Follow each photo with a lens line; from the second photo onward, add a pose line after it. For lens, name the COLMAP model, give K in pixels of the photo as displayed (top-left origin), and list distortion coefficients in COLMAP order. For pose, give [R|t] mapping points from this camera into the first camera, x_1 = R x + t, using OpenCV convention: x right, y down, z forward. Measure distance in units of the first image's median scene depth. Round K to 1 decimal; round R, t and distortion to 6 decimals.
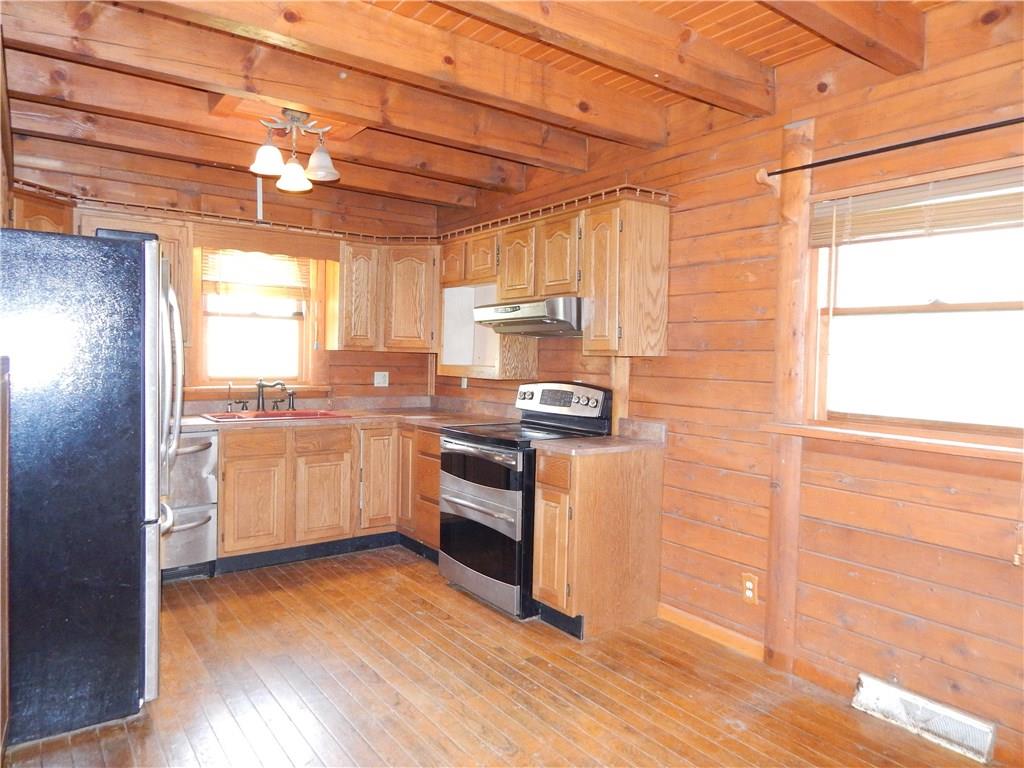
lens RADIAL K [[683.0, 0, 511.3], [0, 683.0, 381.0], [0, 0, 1]] dist [0.007139, -0.001935]
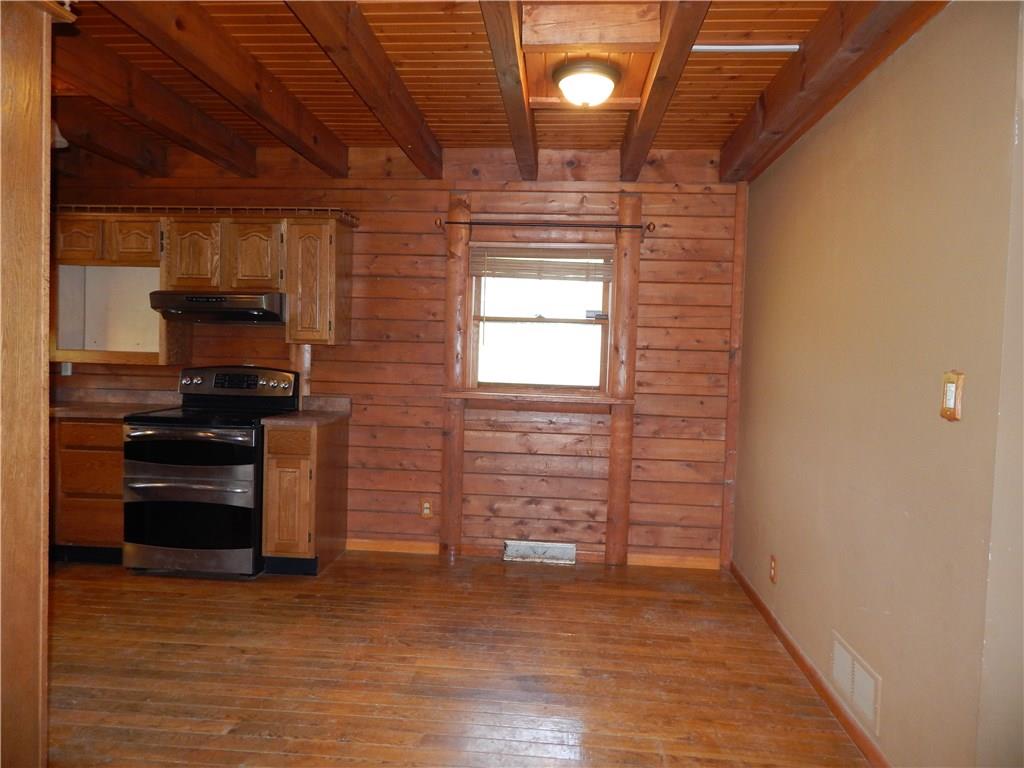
lens RADIAL K [[683.0, 0, 515.5], [0, 683.0, 383.3], [0, 0, 1]] dist [0.007139, -0.001935]
pose [[0.645703, -0.037652, 0.762659, -0.589843], [0.012281, 0.999166, 0.038931, -0.011080], [-0.763489, -0.015771, 0.645628, -0.061417]]
